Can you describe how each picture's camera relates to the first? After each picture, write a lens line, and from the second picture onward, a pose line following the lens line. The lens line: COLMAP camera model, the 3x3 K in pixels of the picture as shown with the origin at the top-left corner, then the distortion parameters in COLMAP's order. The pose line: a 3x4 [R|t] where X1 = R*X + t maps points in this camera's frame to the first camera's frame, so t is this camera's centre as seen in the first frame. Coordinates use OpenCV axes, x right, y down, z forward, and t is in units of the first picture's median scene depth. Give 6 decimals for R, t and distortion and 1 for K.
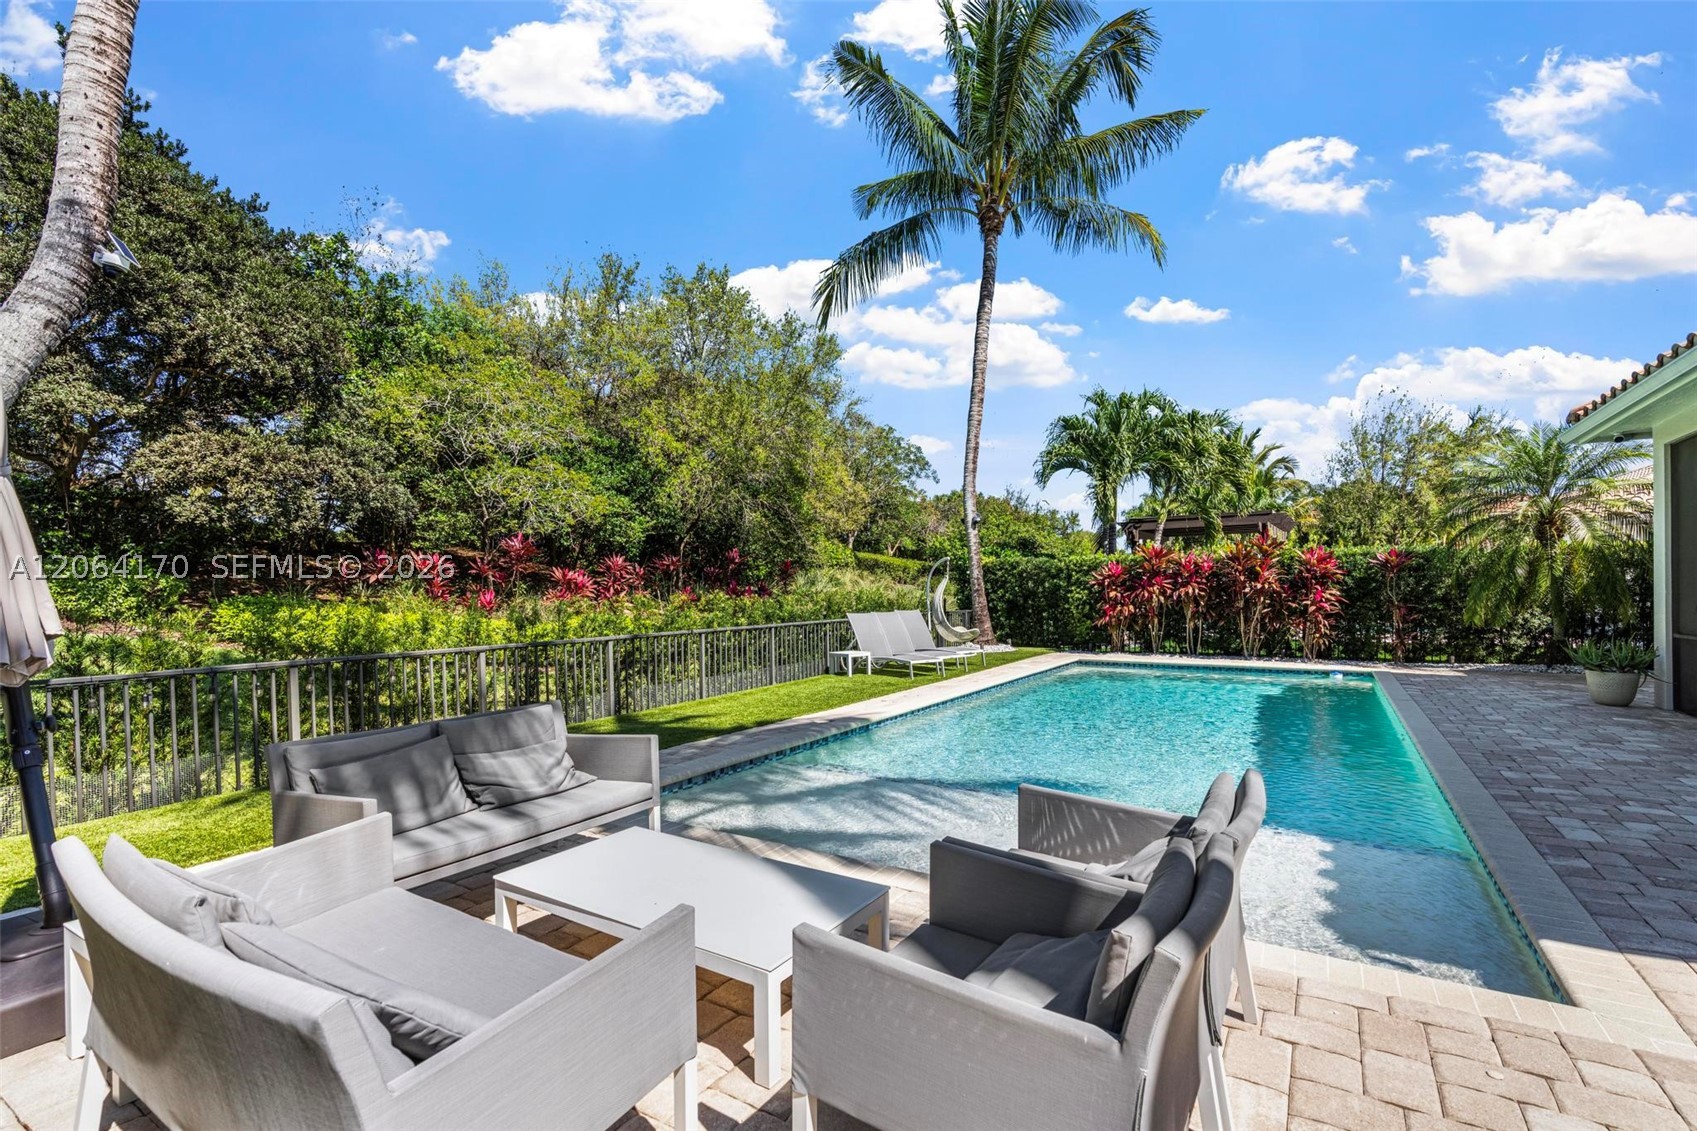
lens RADIAL K [[772.5, 0, 854.6], [0, 772.5, 582.1], [0, 0, 1]] dist [-0.005439, 0.000432]
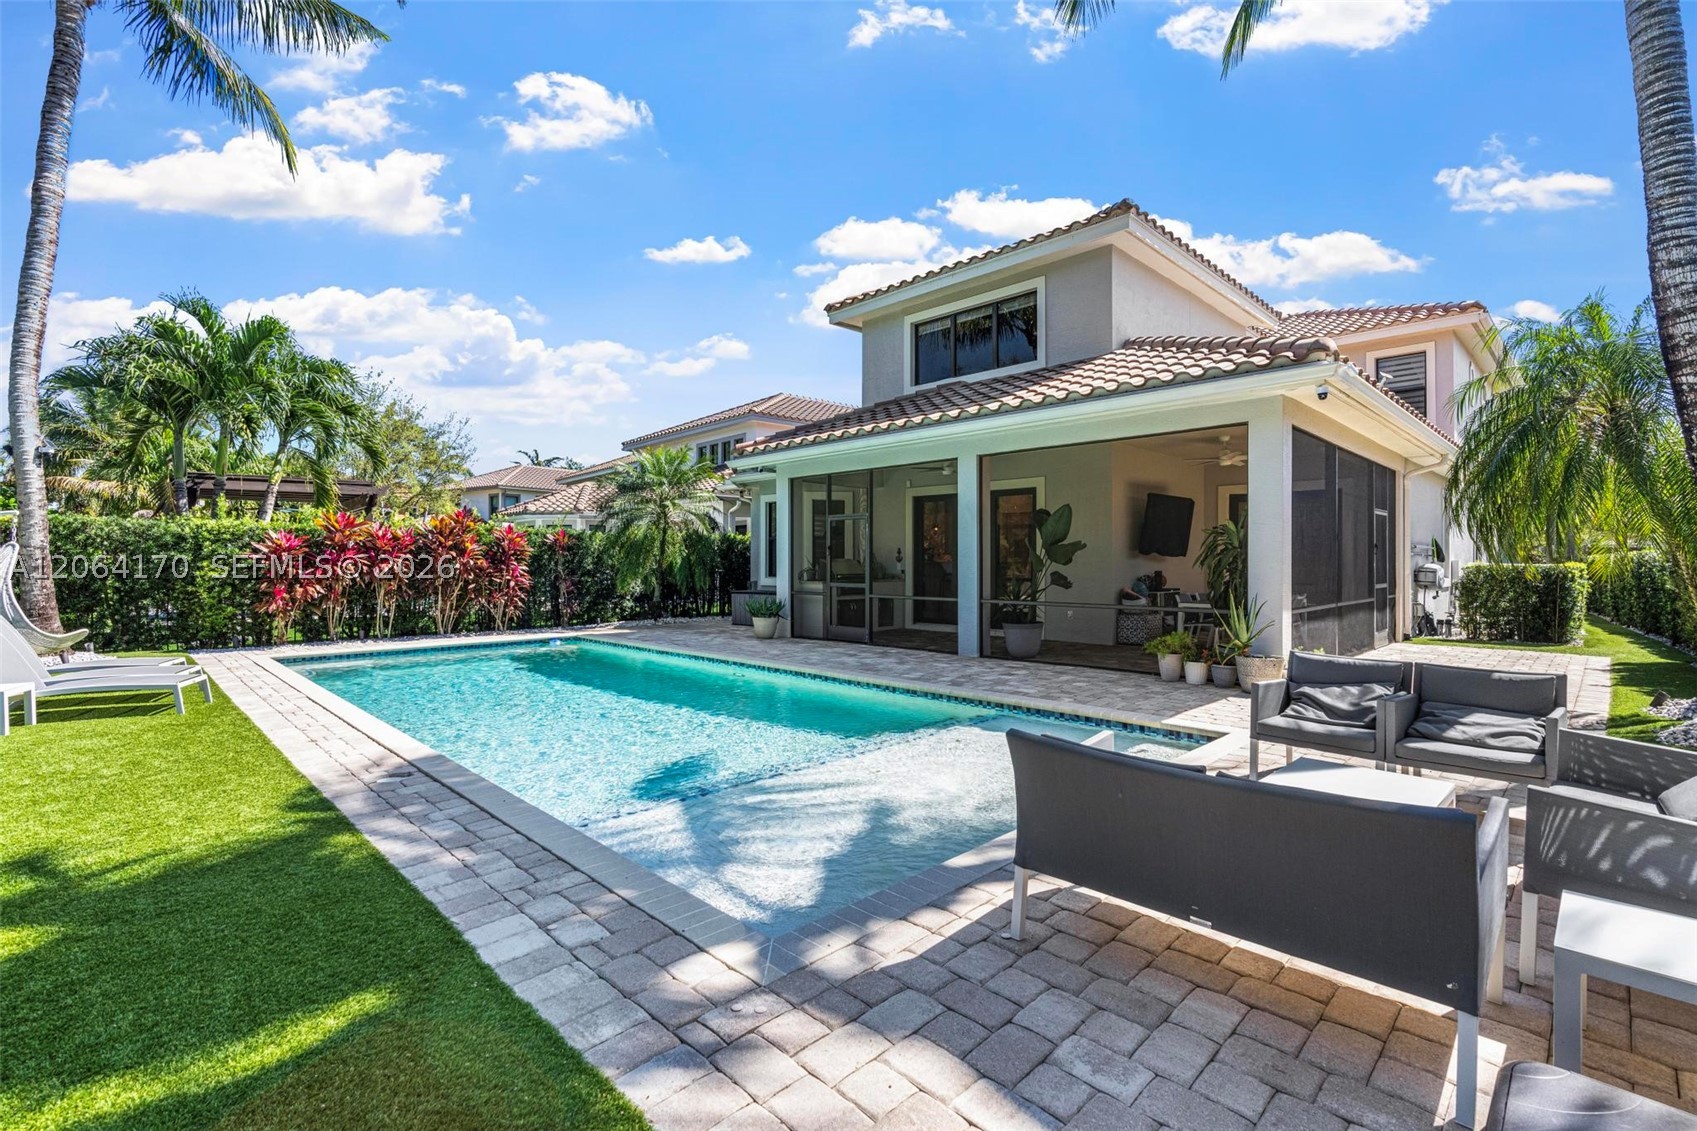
lens RADIAL K [[772.5, 0, 846.3], [0, 772.5, 564.7], [0, 0, 1]] dist [-0.005439, 0.000432]
pose [[0.241650, -0.000890, 0.970363, -0.336558], [-0.009306, 0.999951, 0.003235, 0.001004], [-0.970319, -0.009812, 0.241630, 0.296620]]
